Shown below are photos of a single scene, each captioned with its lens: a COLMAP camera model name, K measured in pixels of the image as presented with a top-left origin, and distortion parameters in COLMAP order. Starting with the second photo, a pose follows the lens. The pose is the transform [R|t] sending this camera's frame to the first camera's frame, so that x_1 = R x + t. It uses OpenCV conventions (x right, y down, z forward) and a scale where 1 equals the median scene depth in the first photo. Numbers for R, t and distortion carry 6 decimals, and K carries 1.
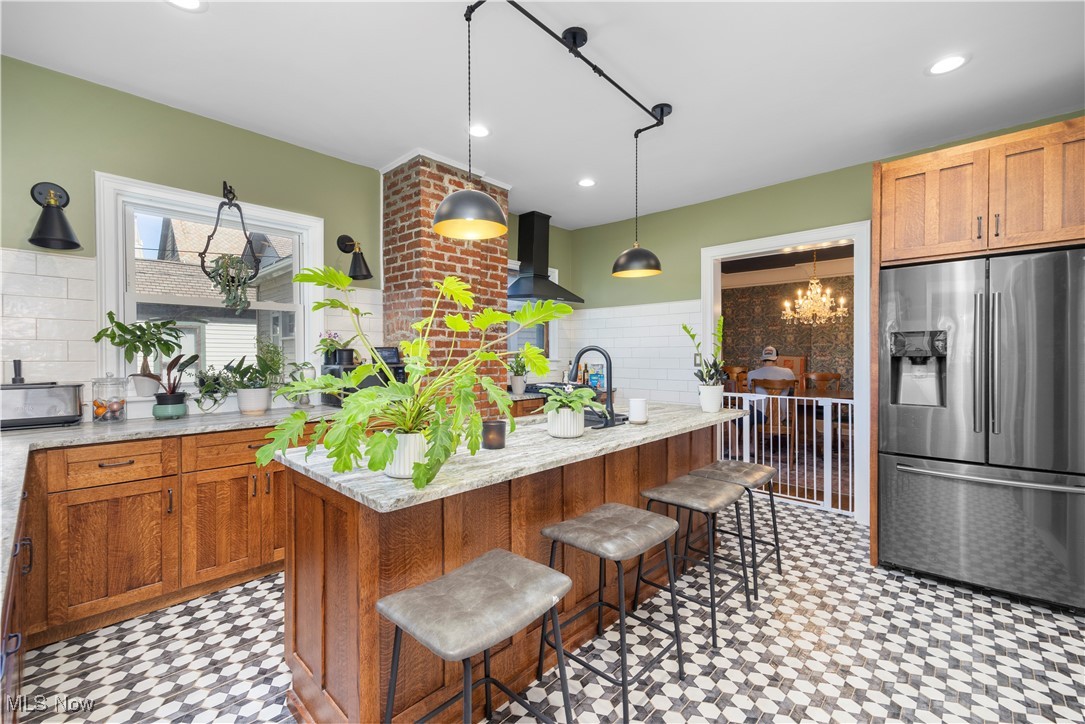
lens RADIAL K [[479.7, 0, 545.0], [0, 479.7, 353.6], [0, 0, 1]] dist [0.000664, -0.000029]
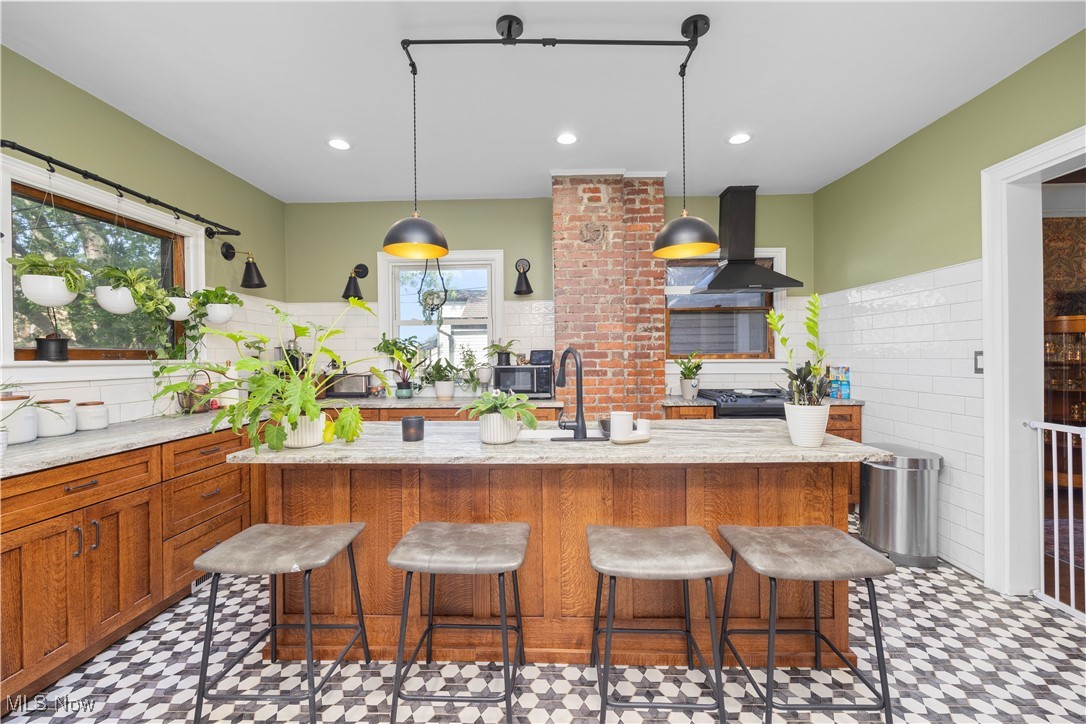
lens RADIAL K [[456.3, 0, 545.1], [0, 456.3, 354.3], [0, 0, 1]] dist [-0.000397, -0.000156]
pose [[0.642902, -0.007013, -0.765916, 0.499750], [0.011353, 0.999935, 0.000374, -0.003498], [0.765864, -0.008936, 0.642940, 0.290331]]
